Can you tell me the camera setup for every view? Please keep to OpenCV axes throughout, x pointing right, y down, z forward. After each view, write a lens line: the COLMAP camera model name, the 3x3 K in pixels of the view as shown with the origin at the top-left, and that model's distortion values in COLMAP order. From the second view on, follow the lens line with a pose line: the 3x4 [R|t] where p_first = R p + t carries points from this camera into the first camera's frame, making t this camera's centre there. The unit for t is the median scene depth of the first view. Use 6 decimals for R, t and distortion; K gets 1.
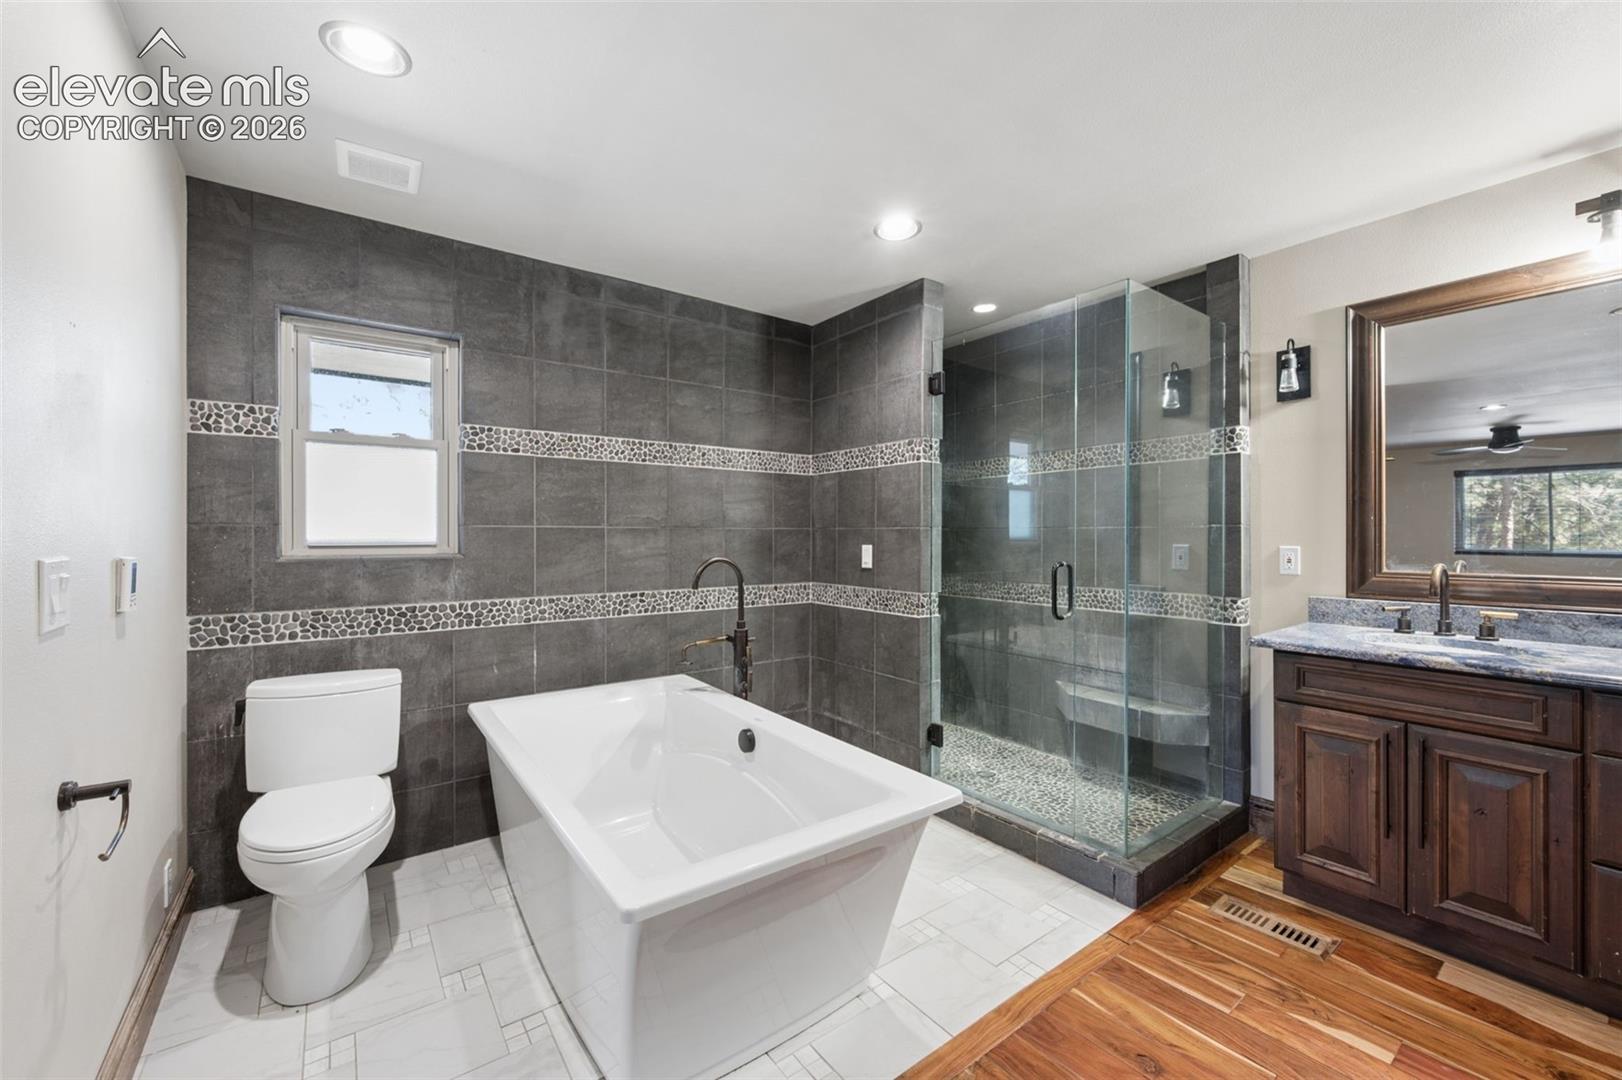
lens RADIAL K [[637.1, 0, 812.2], [0, 637.1, 540.8], [0, 0, 1]] dist [-0.002793, -0.000552]
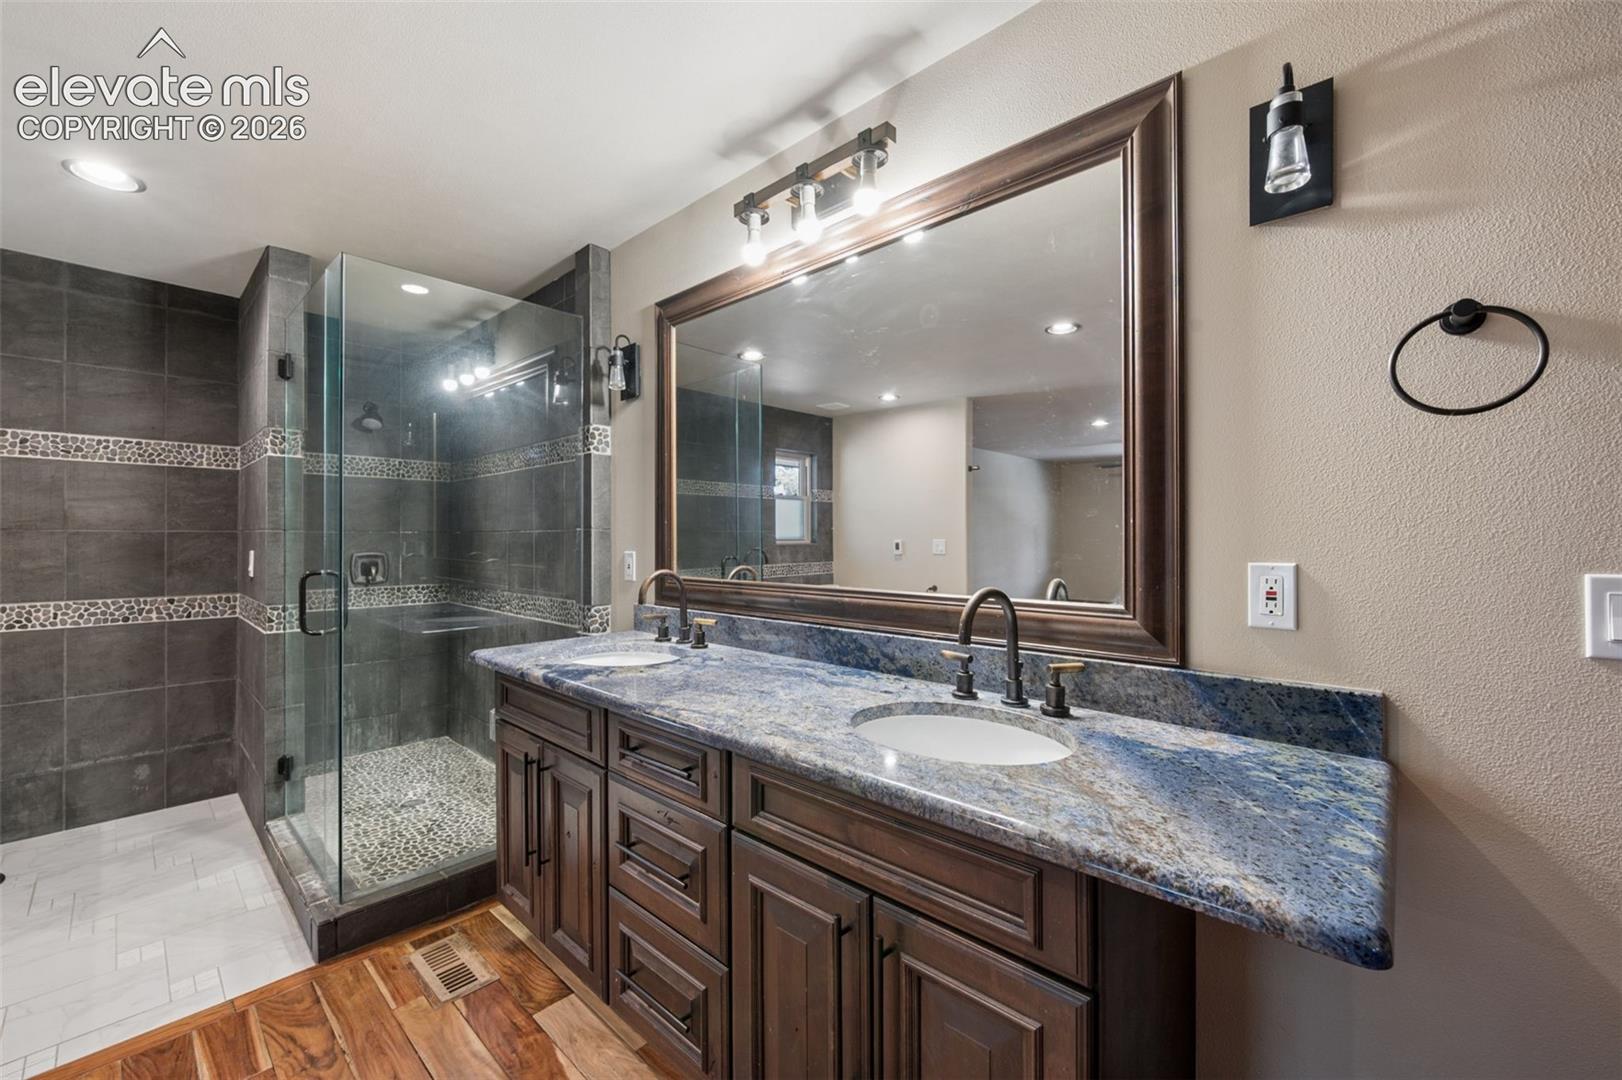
lens RADIAL K [[637.1, 0, 822.2], [0, 637.1, 540.1], [0, 0, 1]] dist [-0.002793, -0.000552]
pose [[0.981362, 0.000563, 0.192168, 0.659701], [0.000438, 0.999987, -0.005168, -0.002507], [-0.192169, 0.005156, 0.981348, -0.001602]]
